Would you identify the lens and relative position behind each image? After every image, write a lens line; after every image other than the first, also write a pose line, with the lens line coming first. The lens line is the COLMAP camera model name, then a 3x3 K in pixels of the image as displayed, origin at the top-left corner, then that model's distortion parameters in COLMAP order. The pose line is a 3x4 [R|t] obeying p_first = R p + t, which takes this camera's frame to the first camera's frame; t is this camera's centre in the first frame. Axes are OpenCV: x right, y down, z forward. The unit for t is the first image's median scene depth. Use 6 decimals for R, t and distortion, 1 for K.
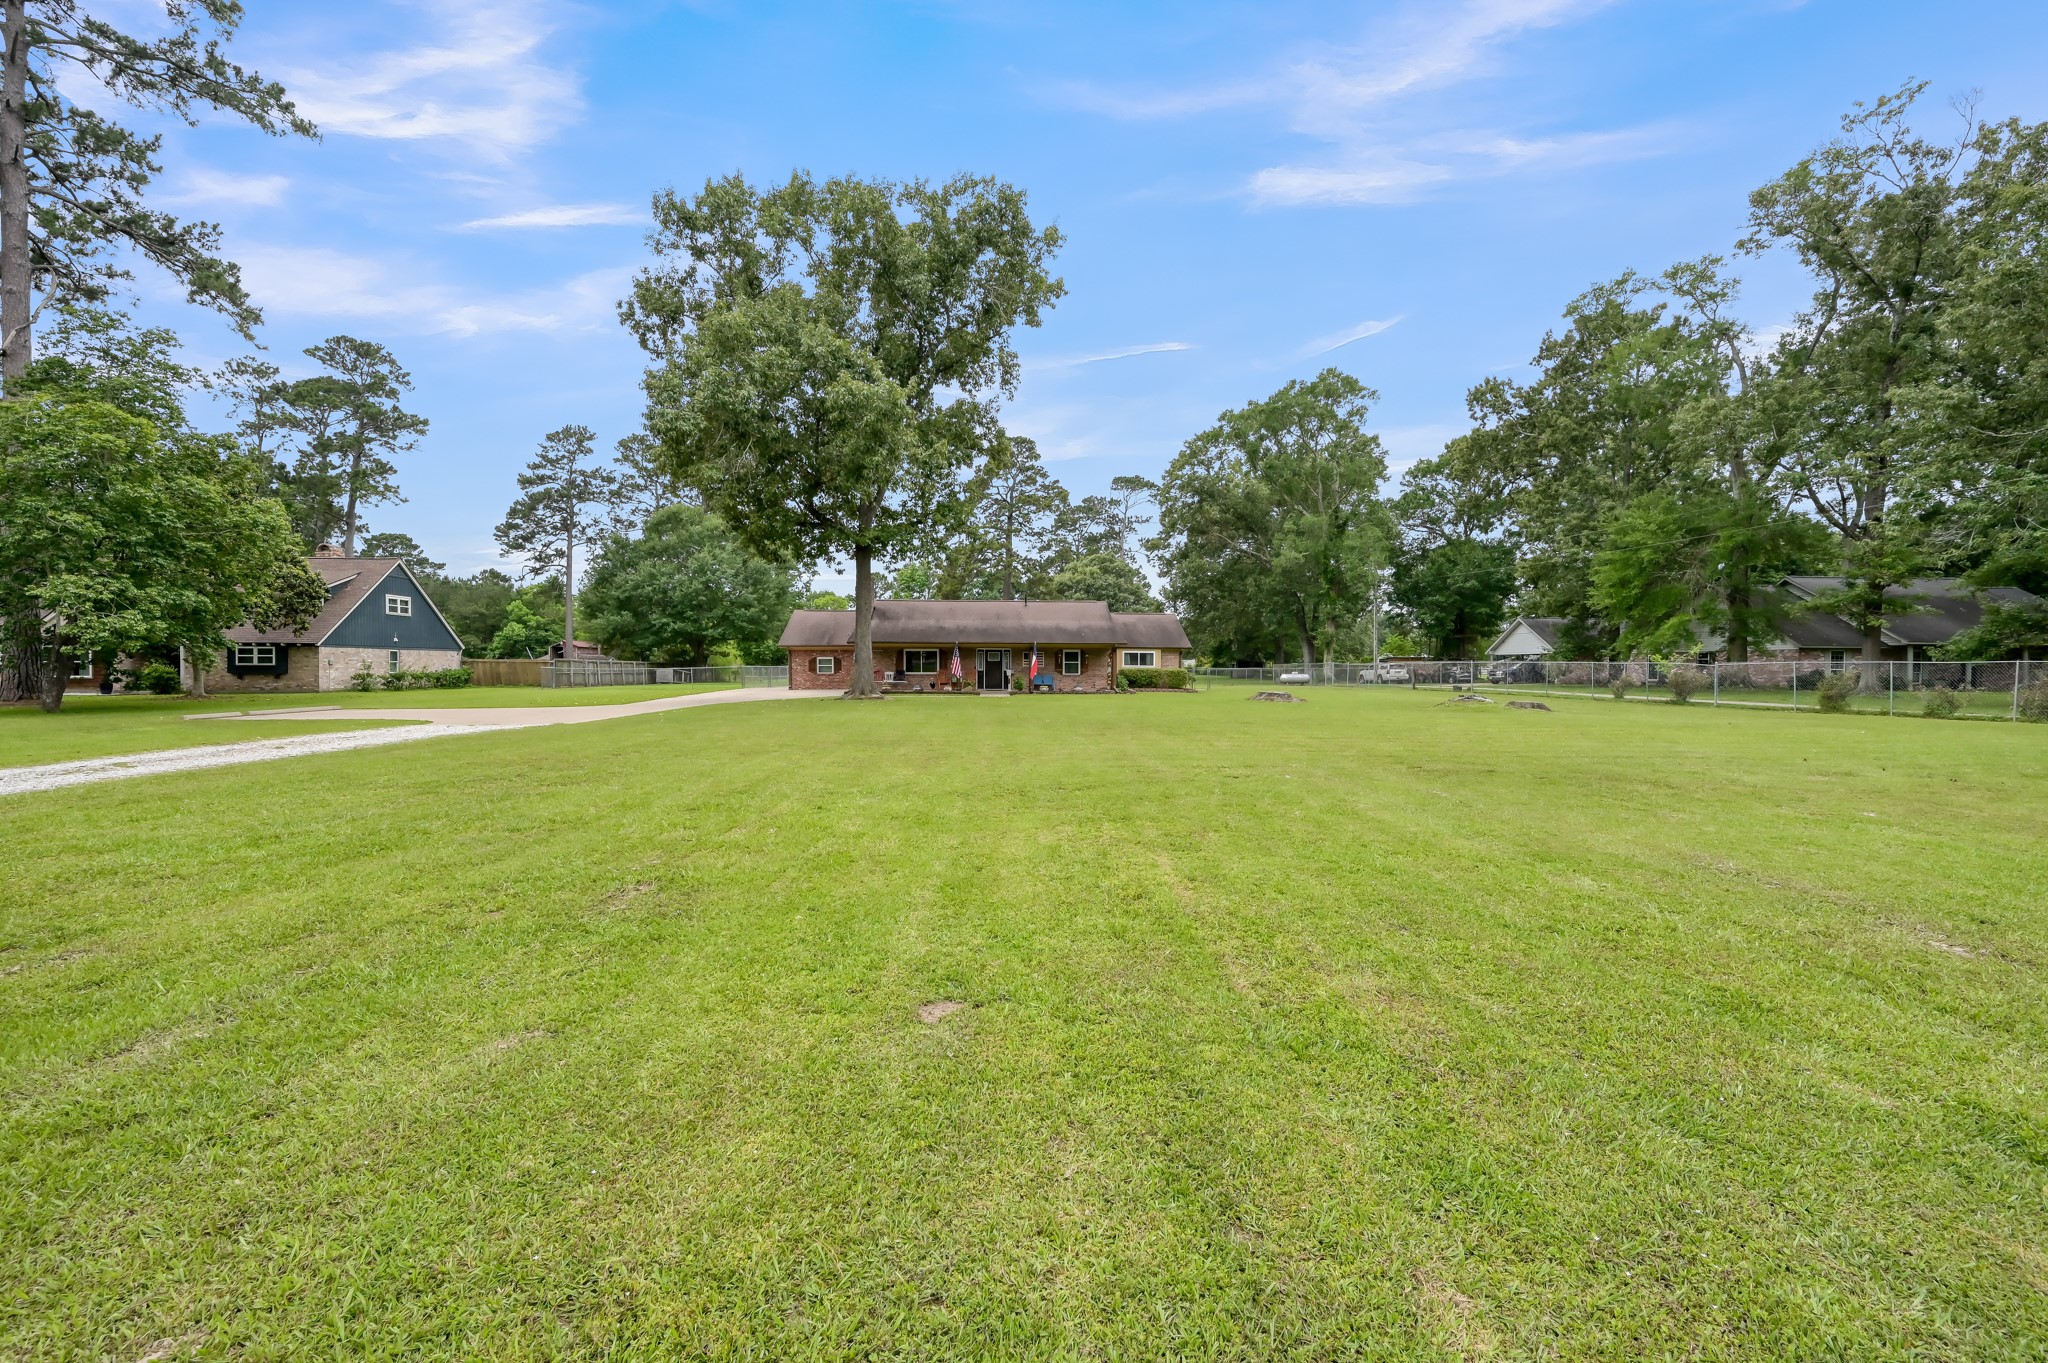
lens RADIAL K [[858.9, 0, 1014.6], [0, 858.9, 692.9], [0, 0, 1]] dist [0.002321, -0.000374]
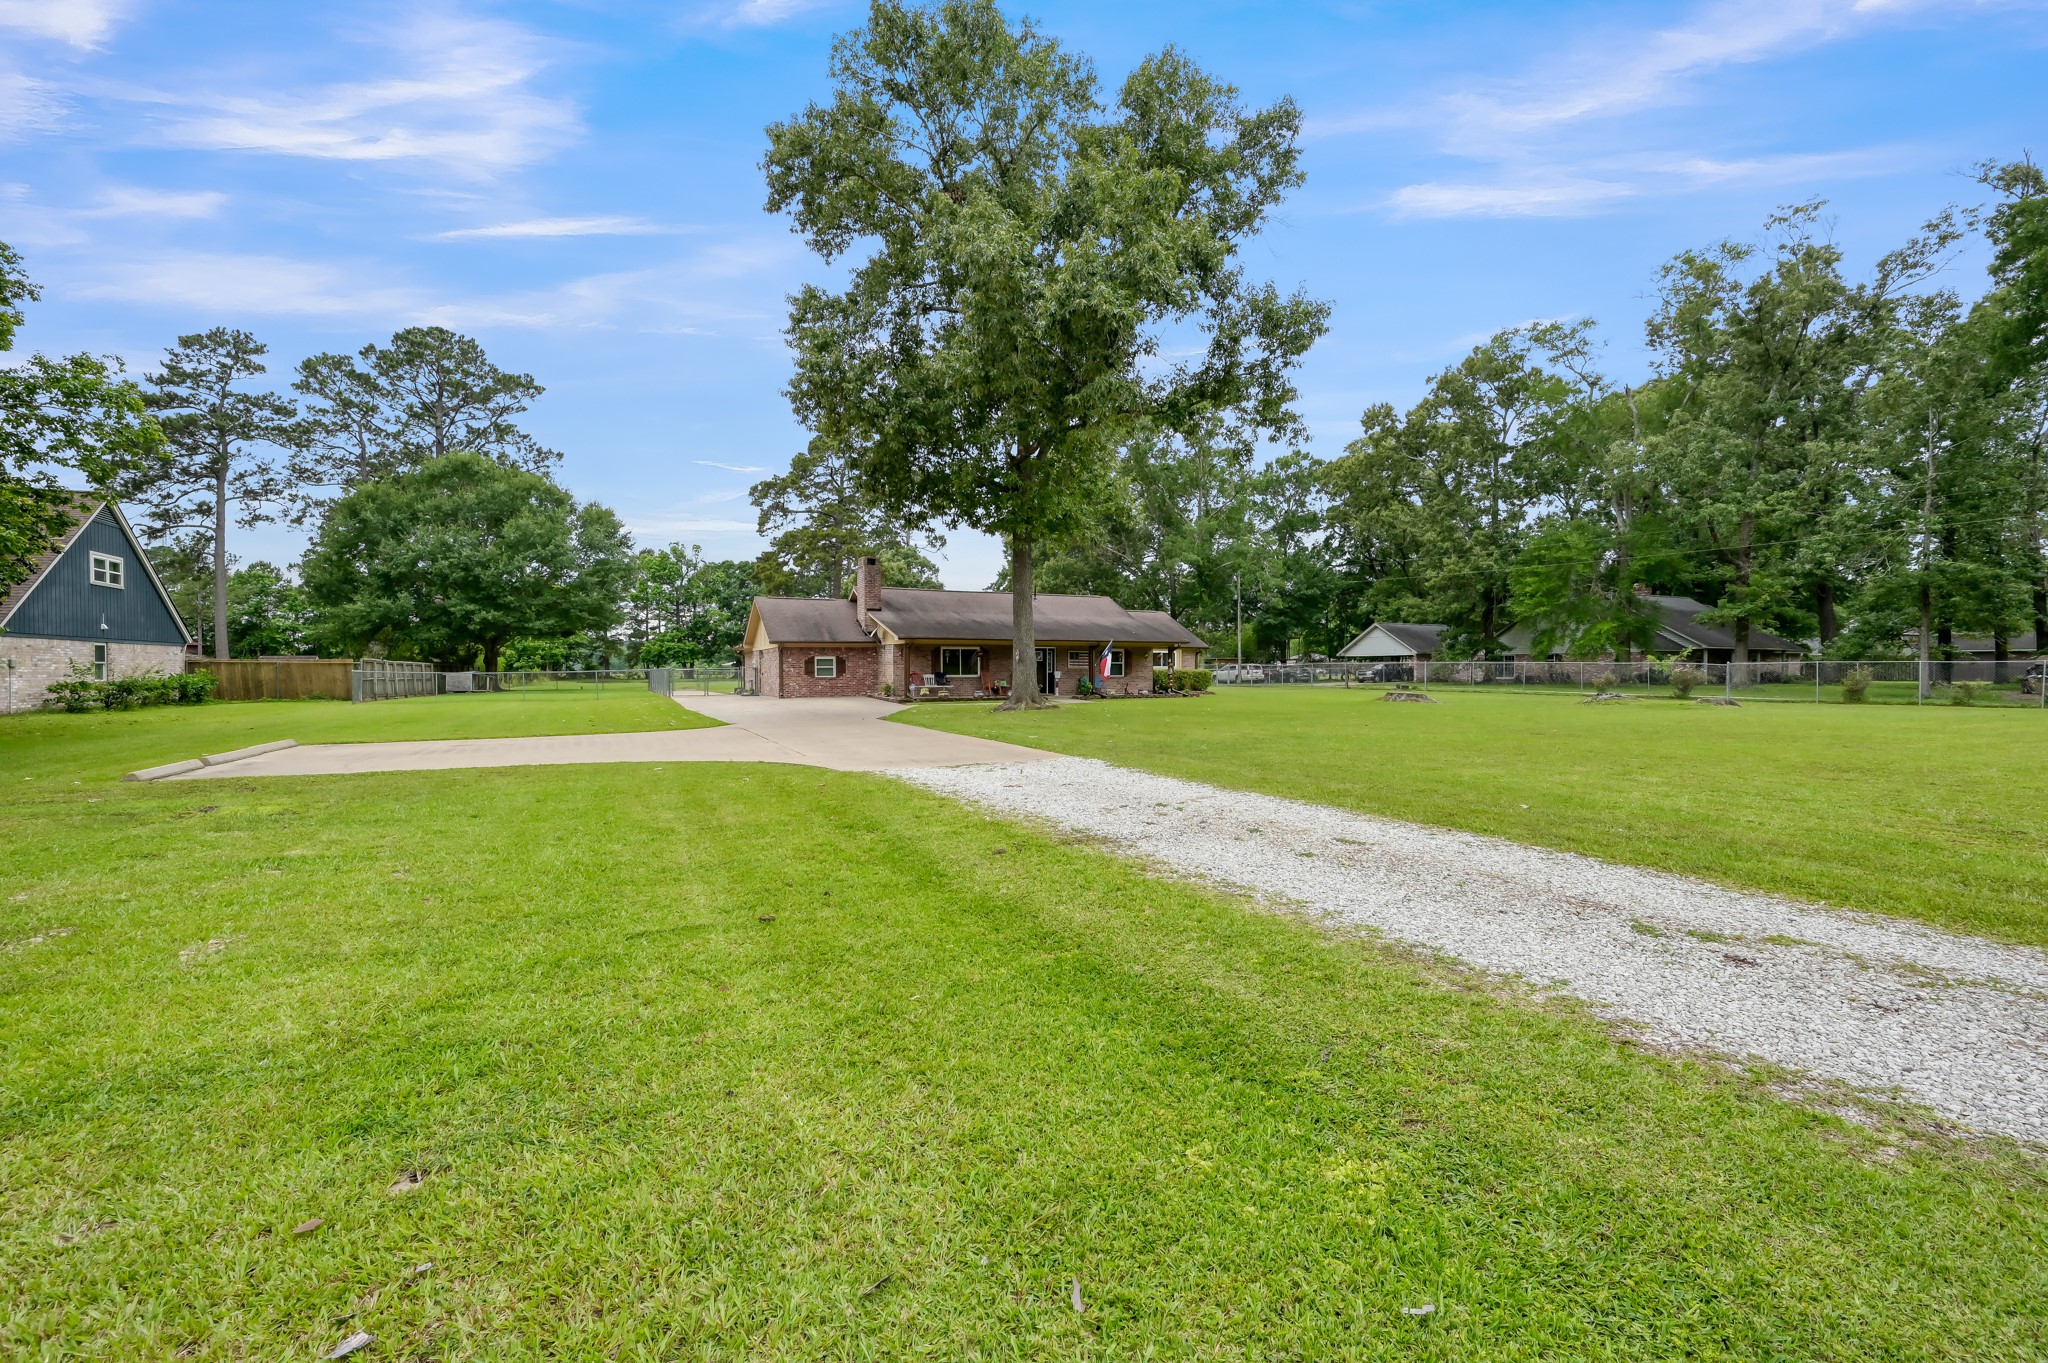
lens RADIAL K [[858.9, 0, 1038.7], [0, 858.9, 666.4], [0, 0, 1]] dist [0.002321, -0.000374]
pose [[0.918739, -0.001696, 0.394863, -0.270135], [0.014559, 0.999456, -0.029582, -0.004539], [-0.394598, 0.032927, 0.918264, 0.139086]]
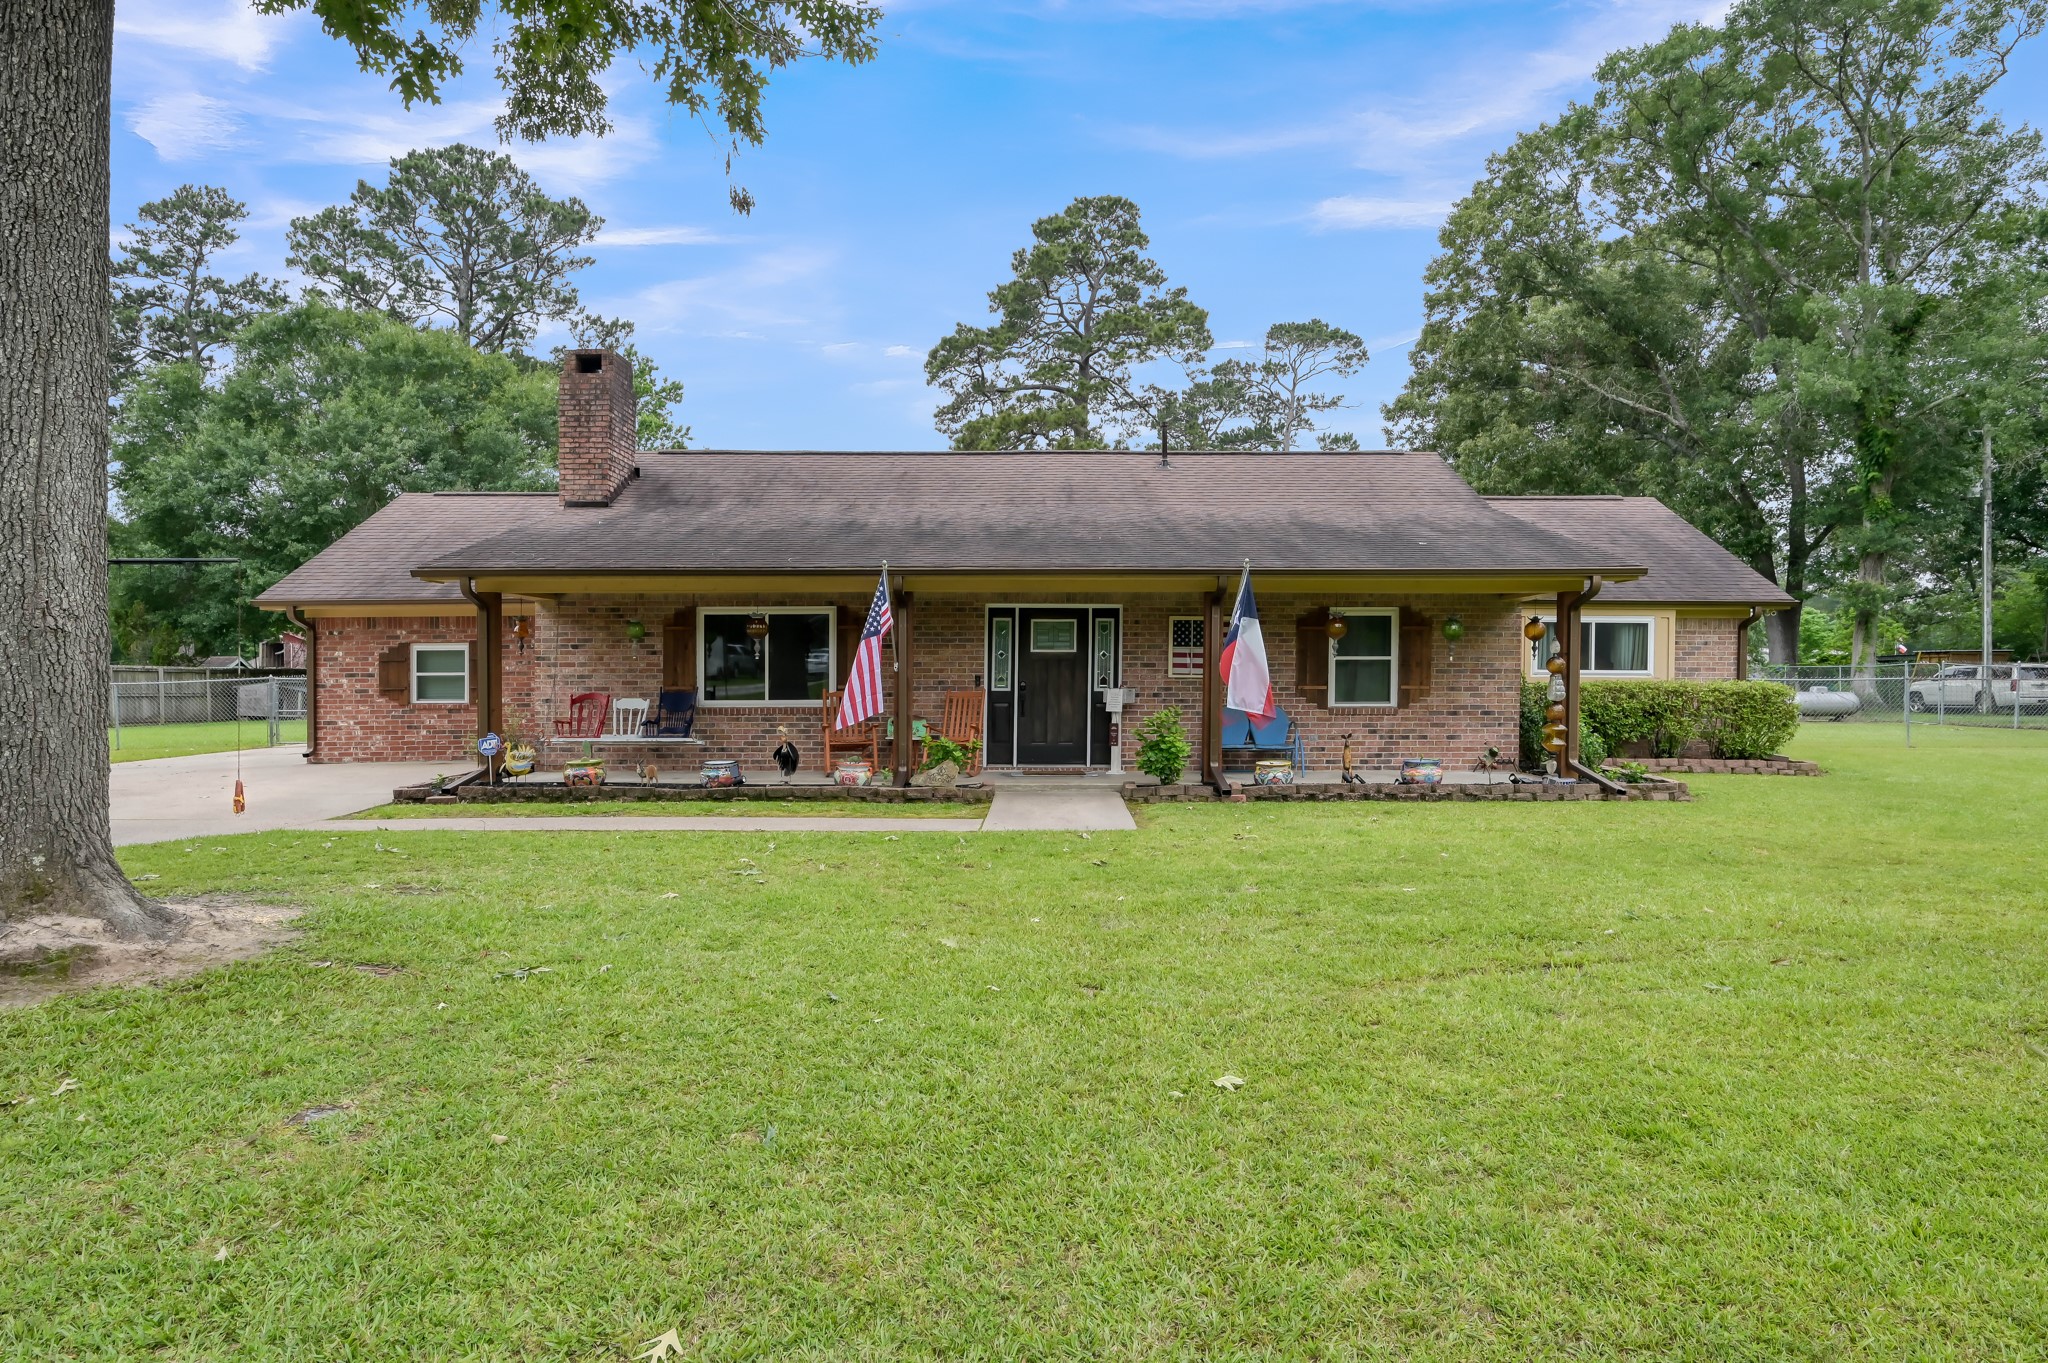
lens RADIAL K [[1251.1, 0, 1041.9], [0, 1251.1, 689.7], [0, 0, 1]] dist [-0.008707, -0.001452]
pose [[0.999510, -0.002057, -0.031230, -0.011533], [0.001488, 0.999833, -0.018232, -0.014582], [0.031263, 0.018177, 0.999346, 0.460214]]
